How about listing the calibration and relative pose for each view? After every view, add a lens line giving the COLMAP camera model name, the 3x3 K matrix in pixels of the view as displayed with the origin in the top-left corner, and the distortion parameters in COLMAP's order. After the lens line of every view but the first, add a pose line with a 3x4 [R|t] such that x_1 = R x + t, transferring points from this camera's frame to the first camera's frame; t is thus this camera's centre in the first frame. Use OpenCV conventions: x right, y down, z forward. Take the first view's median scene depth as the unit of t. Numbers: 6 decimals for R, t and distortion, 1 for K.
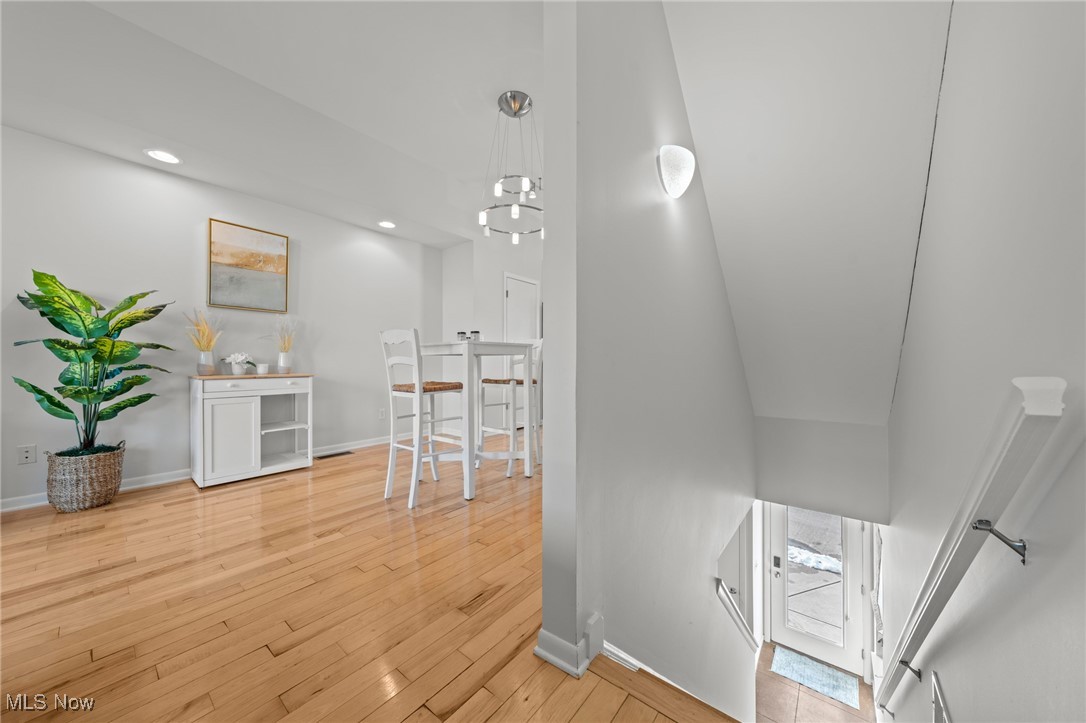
lens RADIAL K [[371.4, 0, 548.1], [0, 371.4, 351.4], [0, 0, 1]] dist [-0.000686, 0.000138]
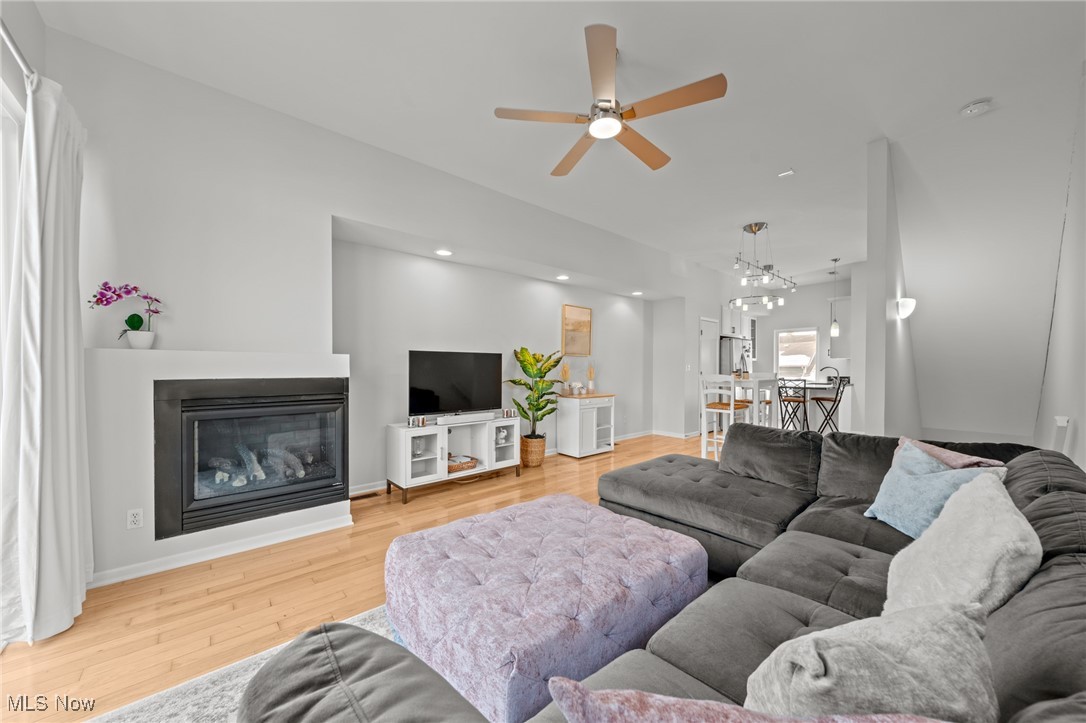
lens RADIAL K [[388.4, 0, 550.5], [0, 388.4, 364.1], [0, 0, 1]] dist [0.000417, 0.000176]
pose [[0.990274, -0.008023, -0.138899, -0.838126], [0.012808, 0.999354, 0.033590, -0.166203], [0.138540, -0.035042, 0.989737, -0.912503]]
